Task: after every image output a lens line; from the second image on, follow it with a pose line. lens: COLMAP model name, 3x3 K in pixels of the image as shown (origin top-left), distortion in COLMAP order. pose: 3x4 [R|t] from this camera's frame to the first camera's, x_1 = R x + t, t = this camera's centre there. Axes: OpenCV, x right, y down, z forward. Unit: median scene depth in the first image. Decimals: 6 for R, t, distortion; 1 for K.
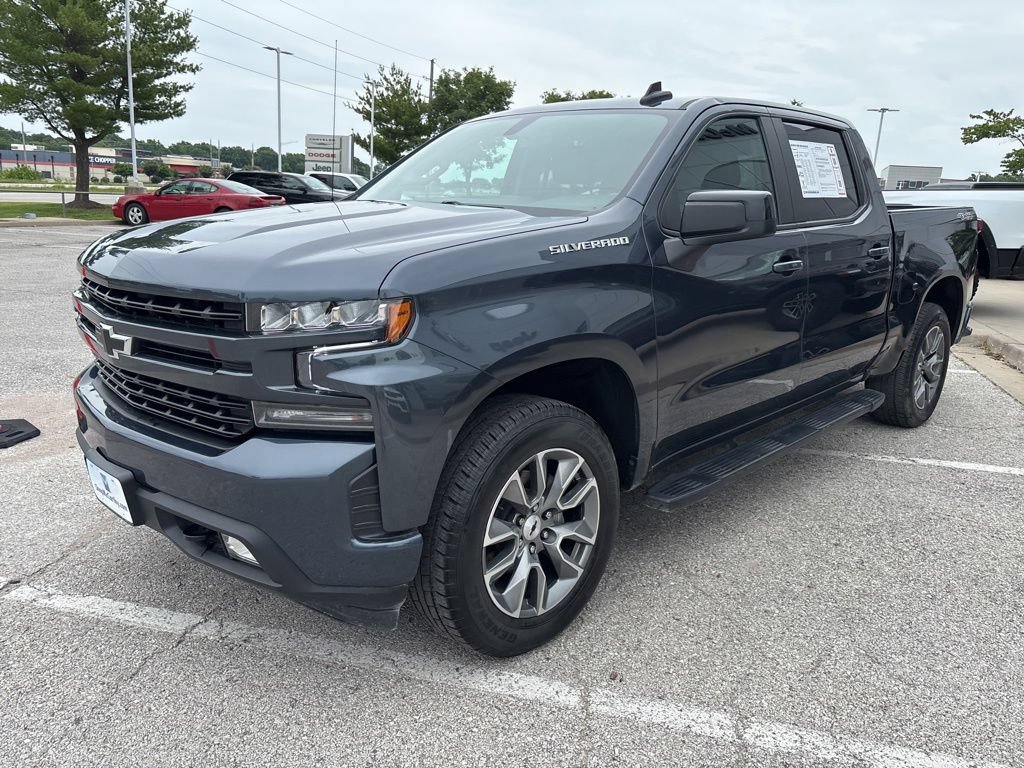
lens RADIAL K [[775.6, 0, 511.7], [0, 775.6, 374.2], [0, 0, 1]] dist [0.044093, -0.051108]
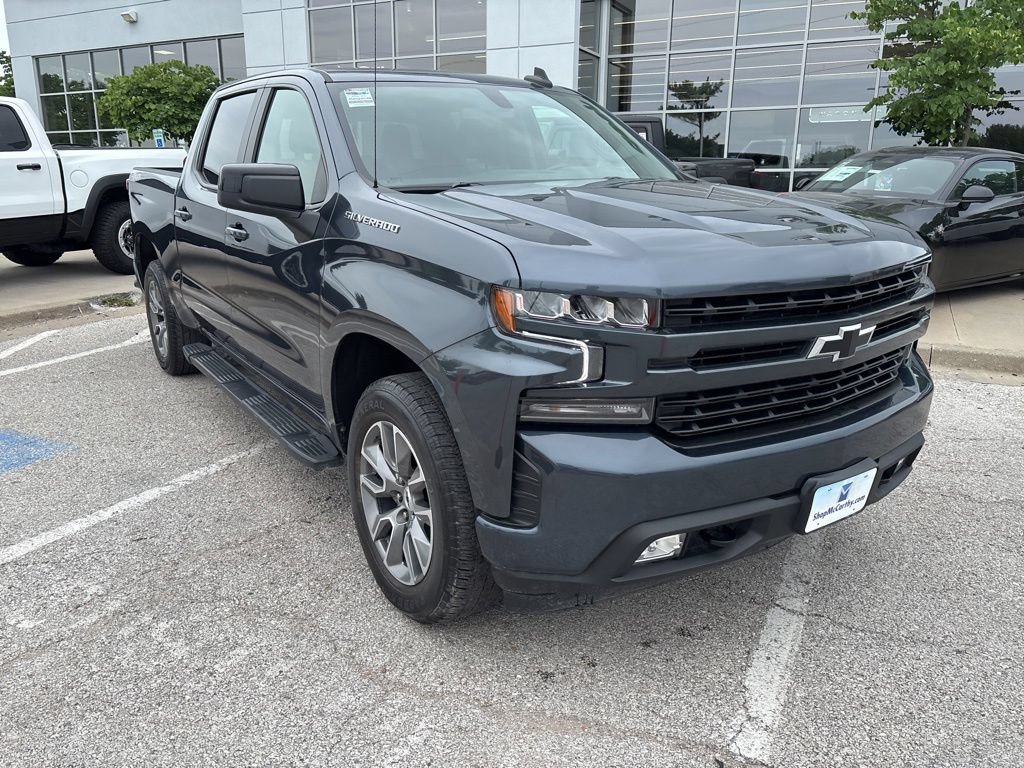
lens RADIAL K [[775.6, 0, 507.5], [0, 775.6, 386.0], [0, 0, 1]] dist [0.044093, -0.051108]
pose [[0.198609, -0.291329, 0.935779, -0.960781], [0.221268, 0.943477, 0.246763, -0.203262], [-0.954775, 0.158049, 0.251845, 0.750923]]
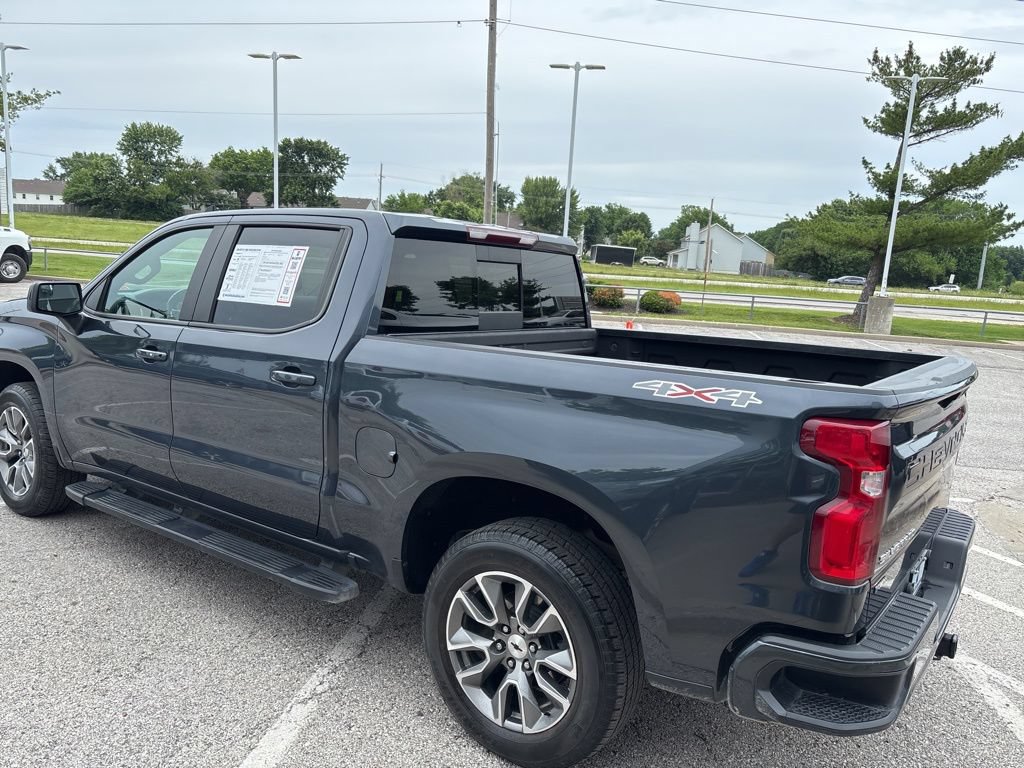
lens RADIAL K [[775.6, 0, 521.8], [0, 775.6, 381.7], [0, 0, 1]] dist [0.044093, -0.051108]
pose [[0.153188, 0.130366, -0.979560, 1.418447], [-0.276506, 0.957320, 0.084165, -0.315337], [0.948724, 0.257961, 0.182697, 1.204788]]
